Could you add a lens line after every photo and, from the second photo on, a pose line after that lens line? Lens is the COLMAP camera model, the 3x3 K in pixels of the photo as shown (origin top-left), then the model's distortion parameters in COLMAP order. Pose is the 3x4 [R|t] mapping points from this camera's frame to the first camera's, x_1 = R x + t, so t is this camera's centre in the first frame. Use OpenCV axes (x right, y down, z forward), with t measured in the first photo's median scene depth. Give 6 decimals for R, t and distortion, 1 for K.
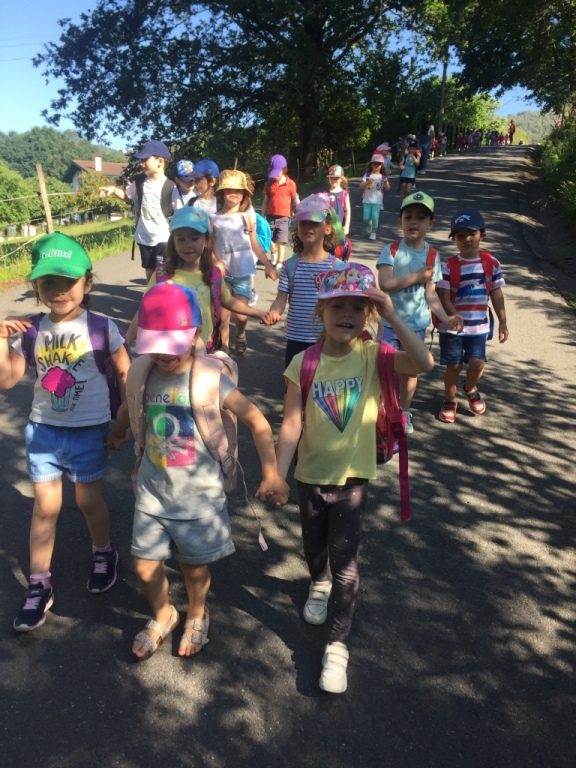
lens RADIAL K [[666.9, 0, 288.0], [0, 666.9, 384.0], [0, 0, 1]] dist [0.056381, -0.100132]
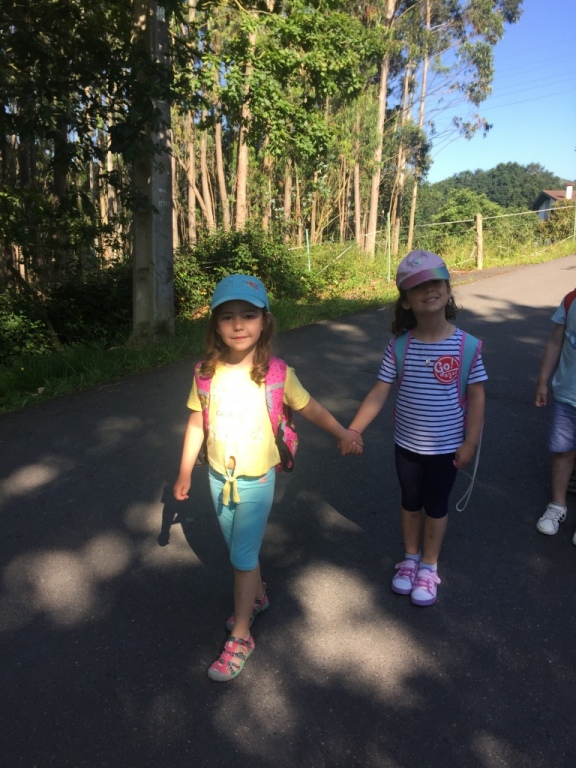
lens RADIAL K [[654.6, 0, 289.2], [0, 654.6, 404.2], [0, 0, 1]] dist [0.068459, -0.109538]
pose [[0.815195, 0.126402, -0.565225, -0.009504], [-0.134580, 0.990523, 0.027413, 0.038881], [0.563334, 0.053721, 0.824481, -0.105100]]
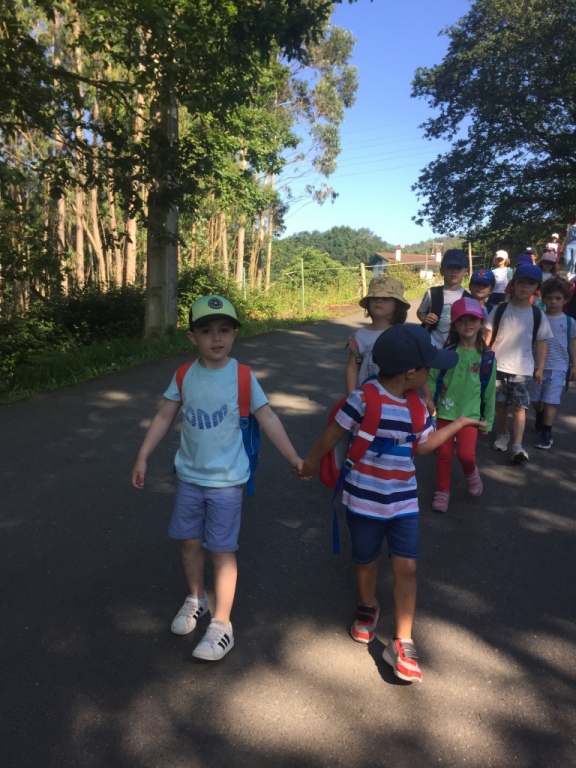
lens RADIAL K [[666.9, 0, 288.0], [0, 666.9, 384.0], [0, 0, 1]] dist [0.056381, -0.100132]
pose [[0.926772, 0.064653, -0.370019, -0.008671], [-0.112358, 0.987689, -0.108840, 0.055321], [0.358427, 0.142445, 0.922627, -0.149589]]
